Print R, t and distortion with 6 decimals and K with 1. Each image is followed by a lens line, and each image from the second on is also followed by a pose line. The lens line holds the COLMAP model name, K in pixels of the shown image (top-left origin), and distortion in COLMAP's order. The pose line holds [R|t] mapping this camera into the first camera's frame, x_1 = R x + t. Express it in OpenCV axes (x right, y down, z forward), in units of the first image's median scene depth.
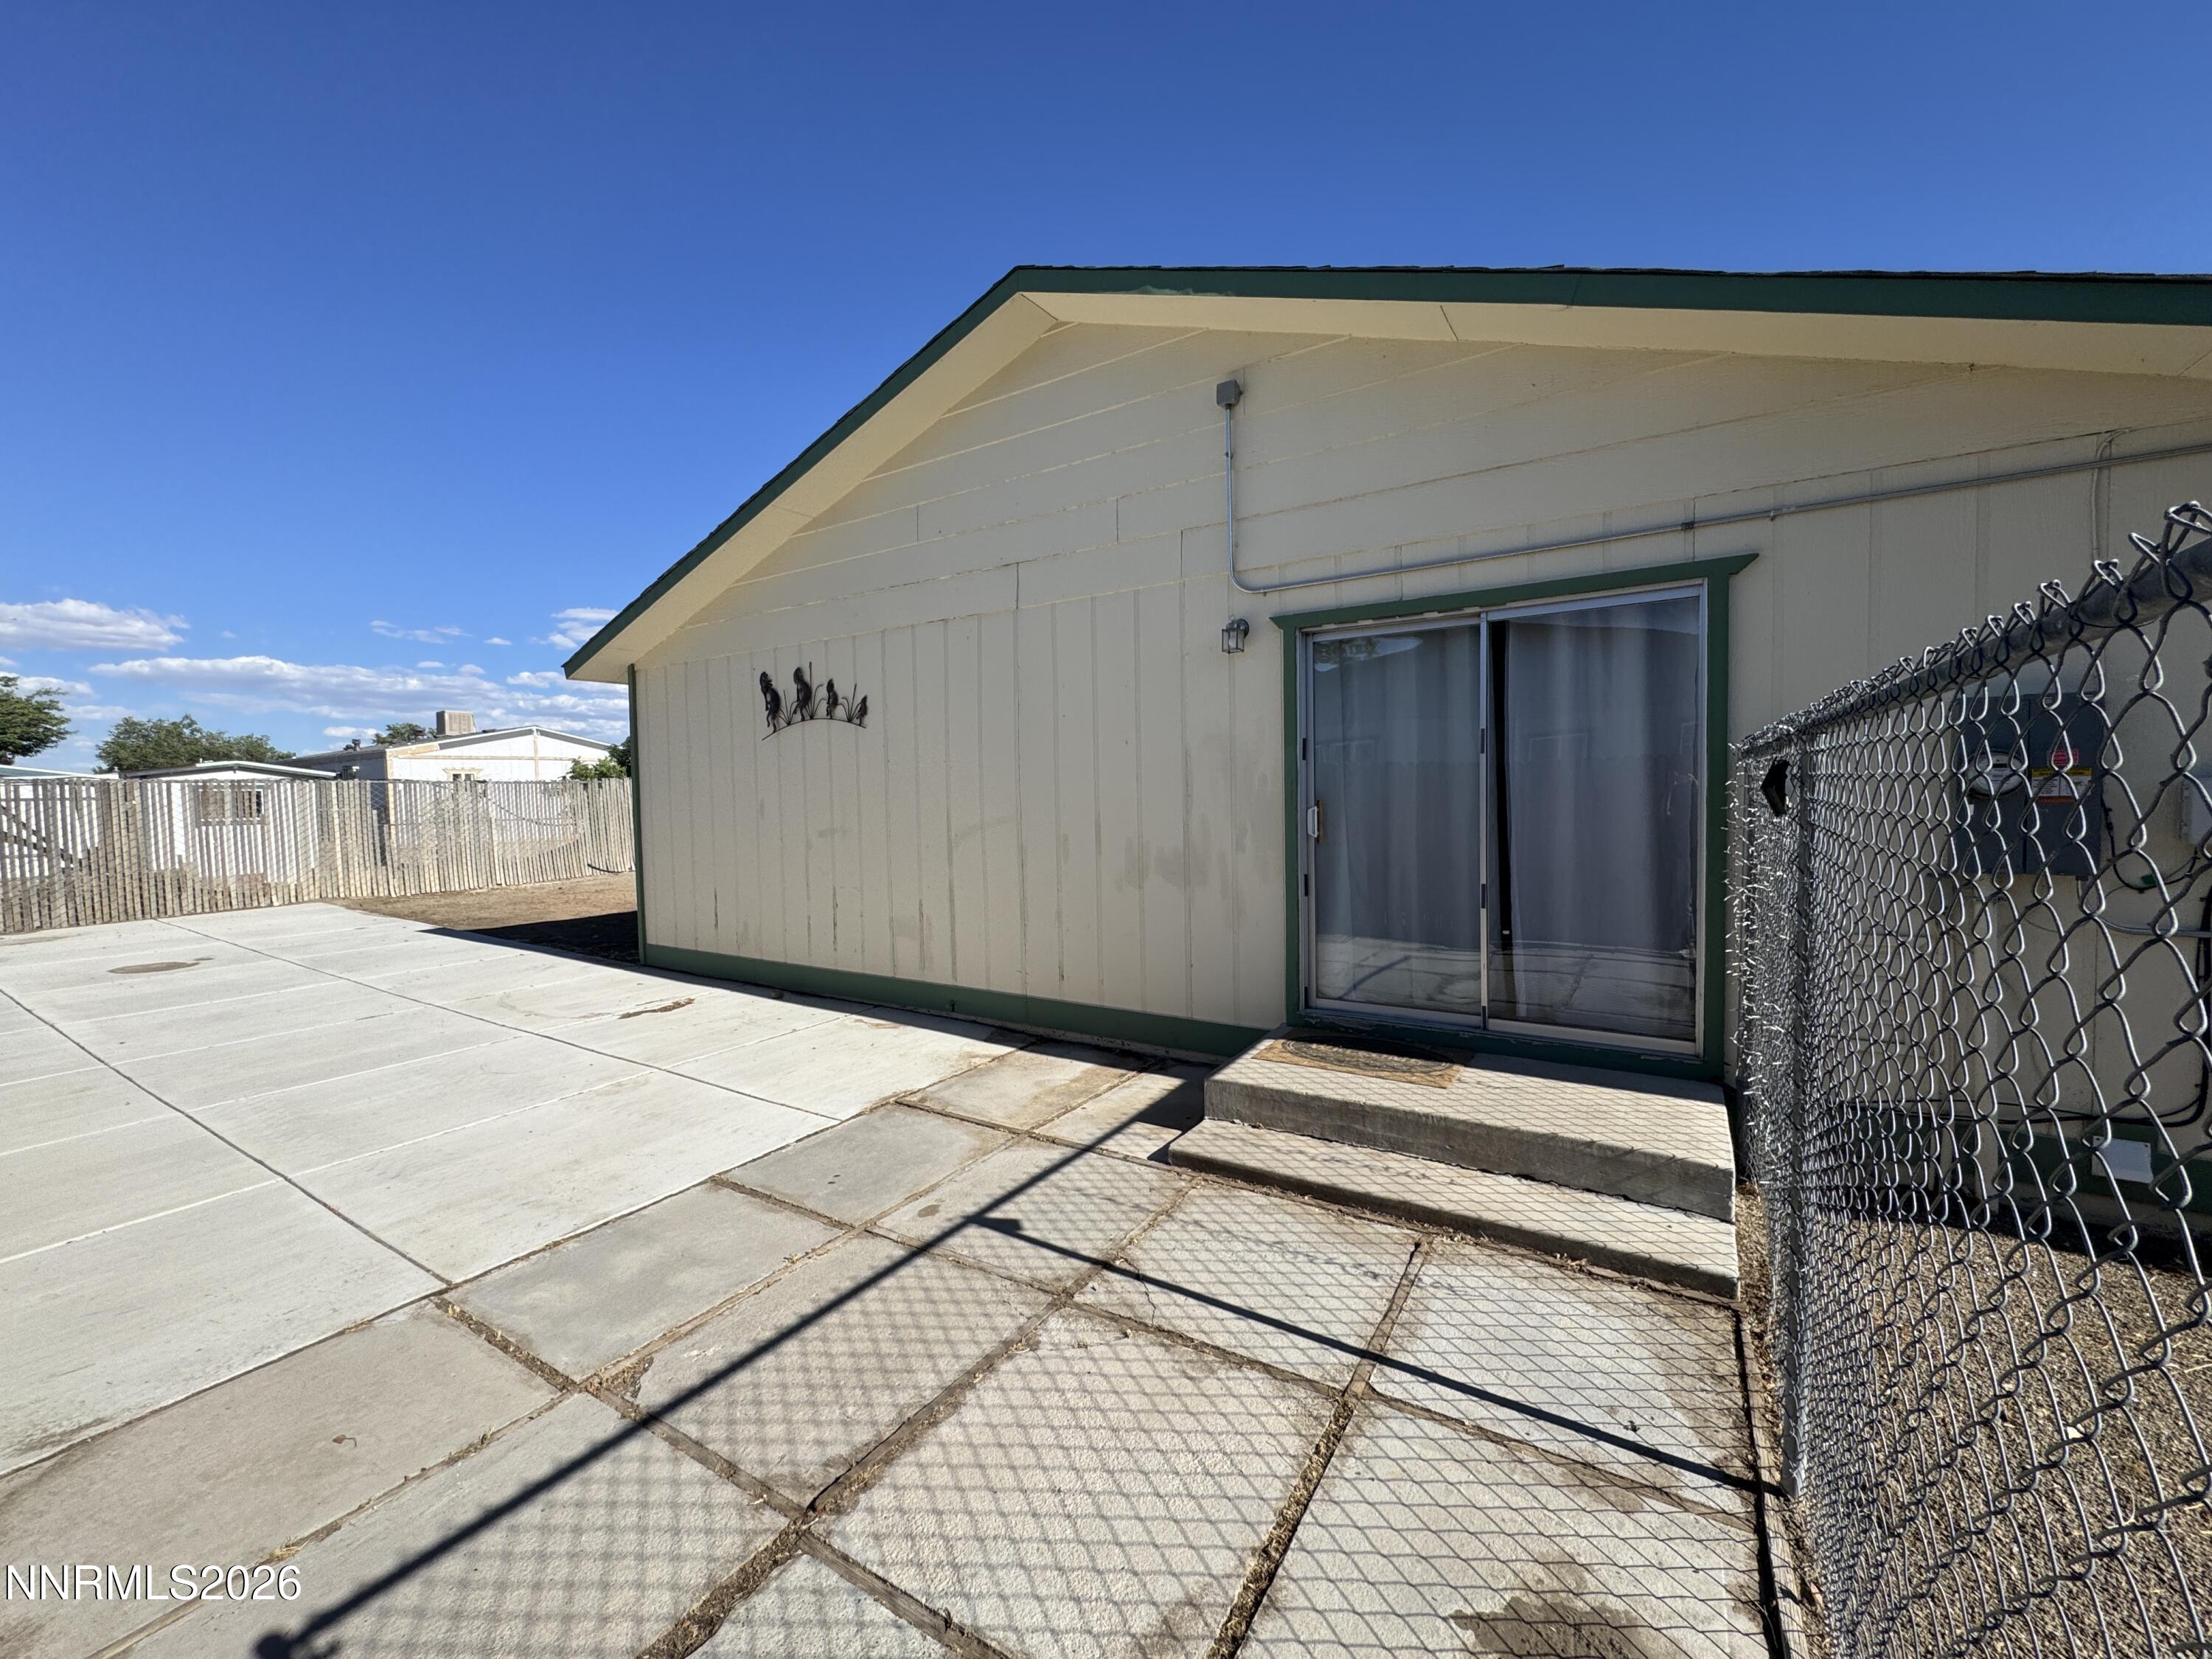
lens RADIAL K [[881.0, 0, 1092.3], [0, 881.0, 824.7], [0, 0, 1]] dist [0.002854, -0.000549]
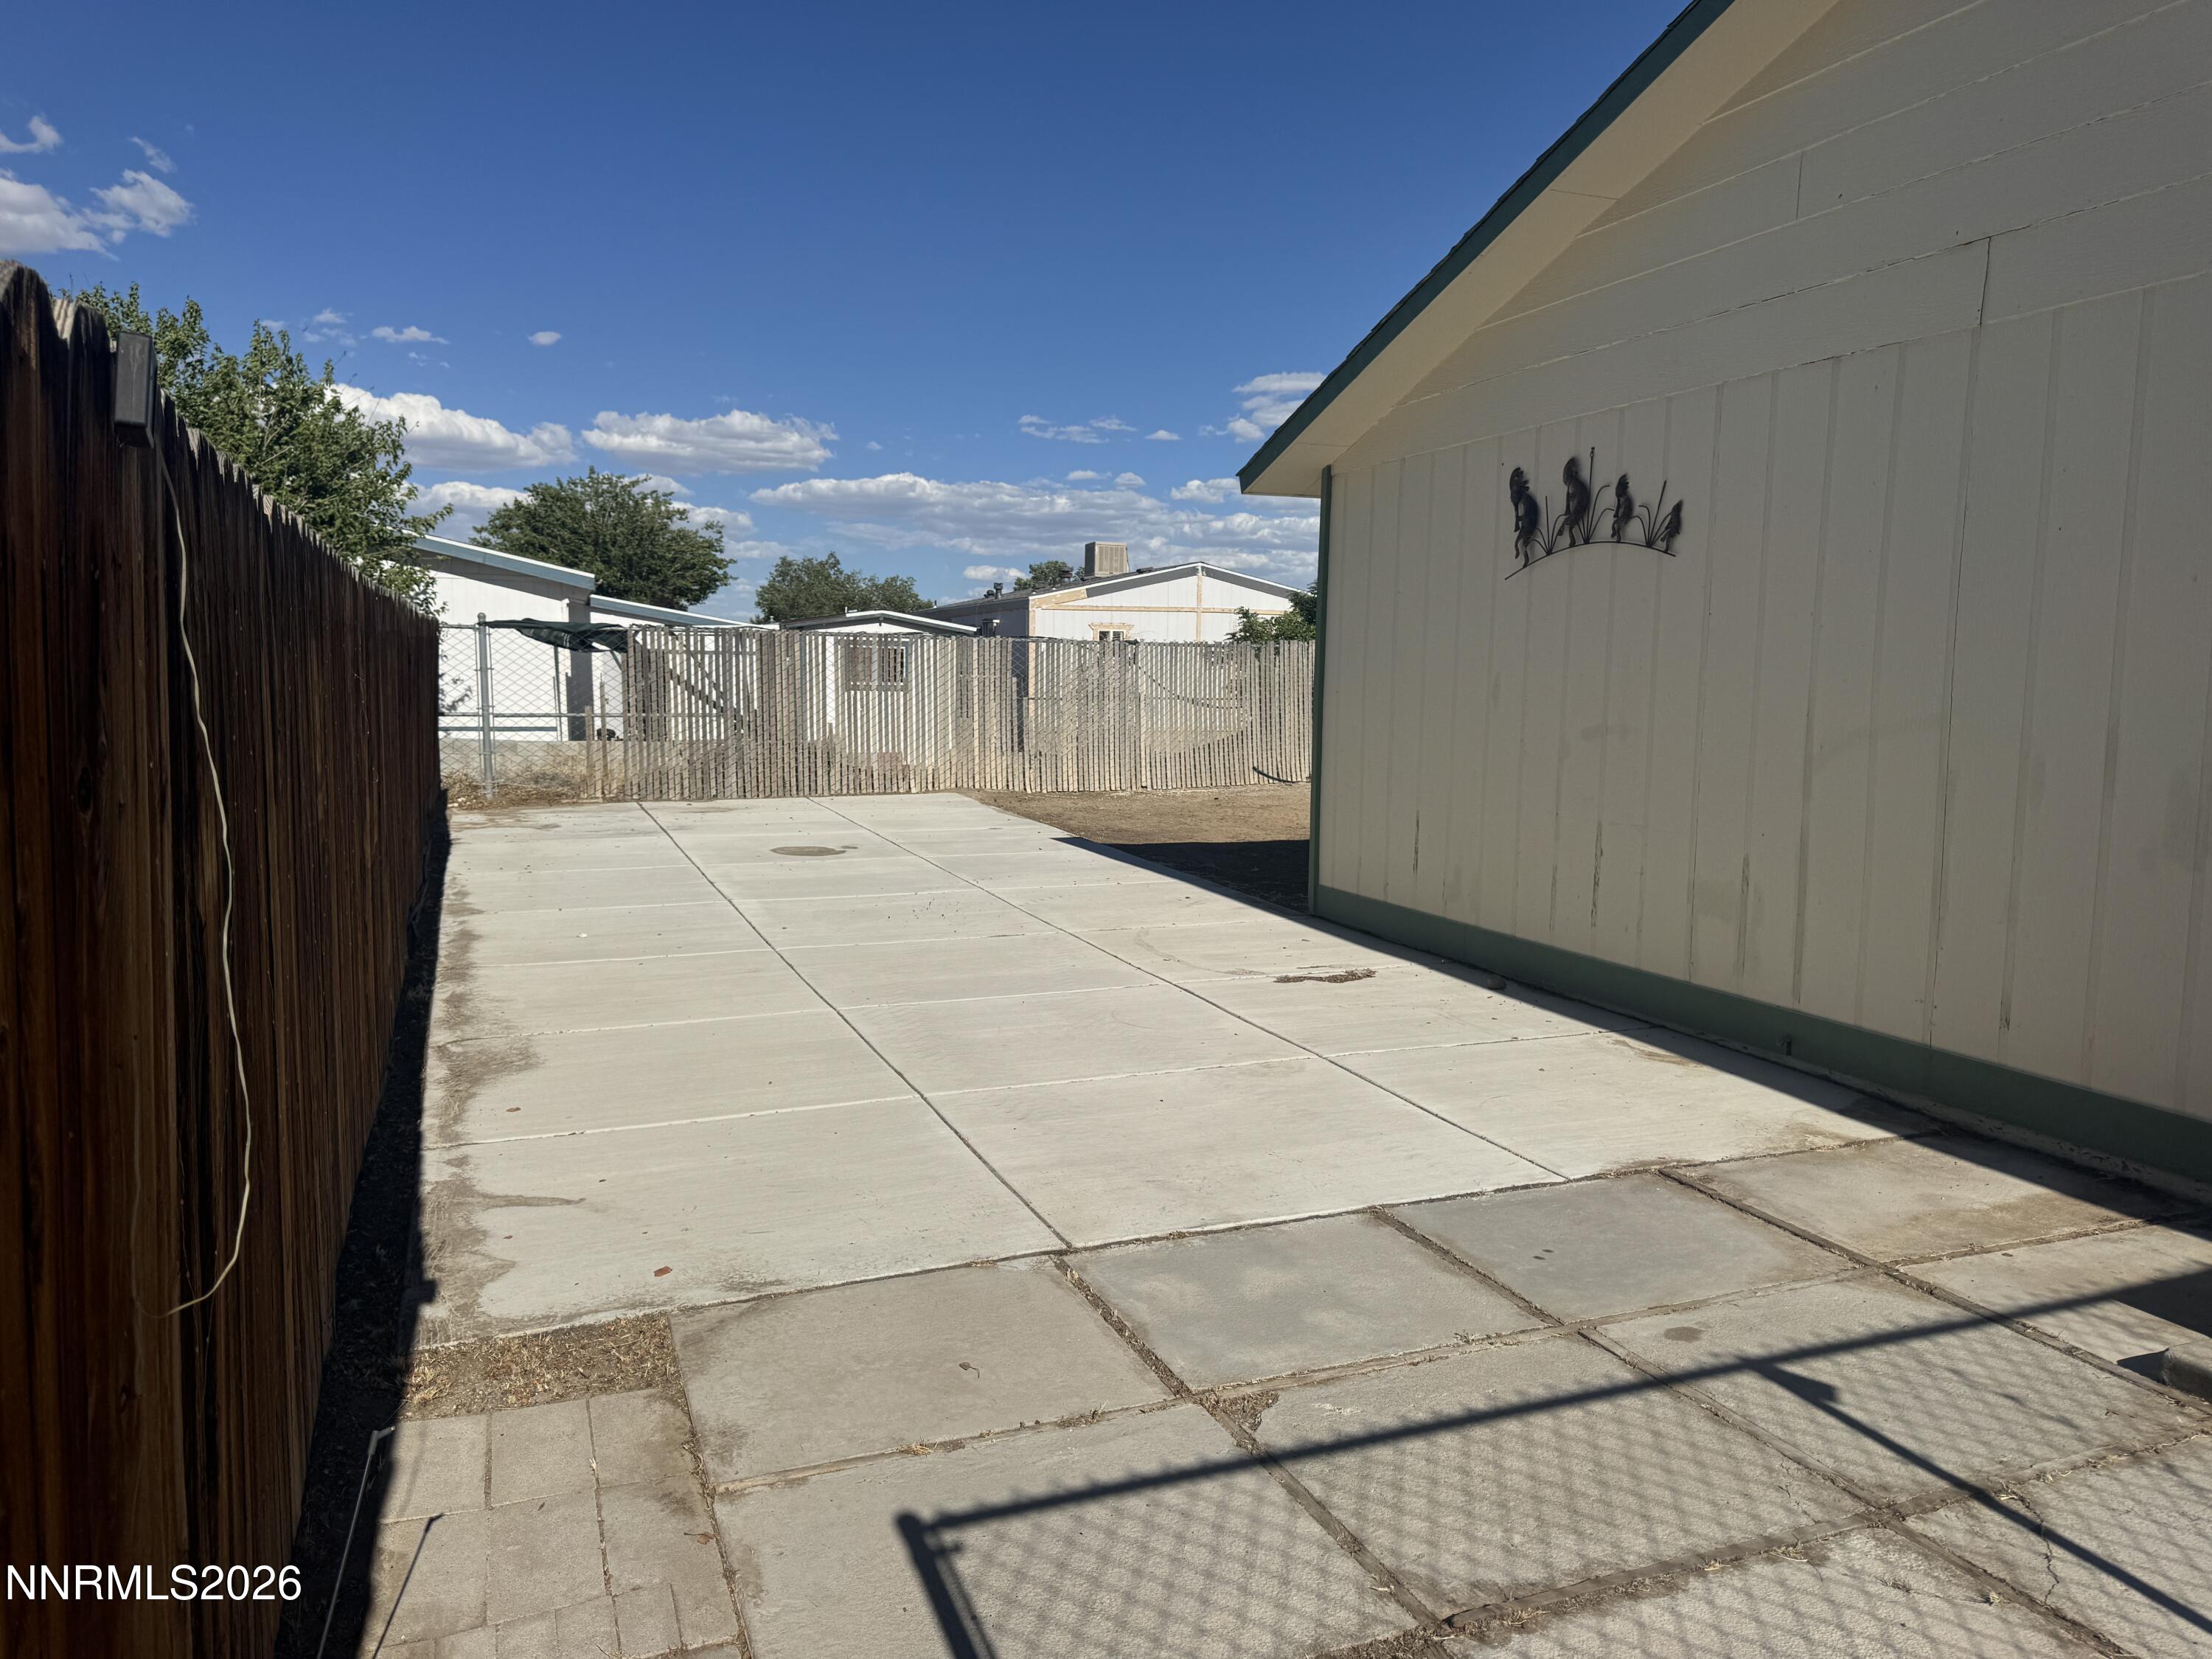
lens RADIAL K [[1547.4, 0, 1094.1], [0, 1547.4, 840.3], [0, 0, 1]] dist [0.072829, -0.090871]
pose [[0.808189, 0.093116, -0.581515, 0.072980], [-0.052105, 0.994855, 0.086887, 0.010735], [0.586614, -0.039921, 0.808882, -0.106590]]
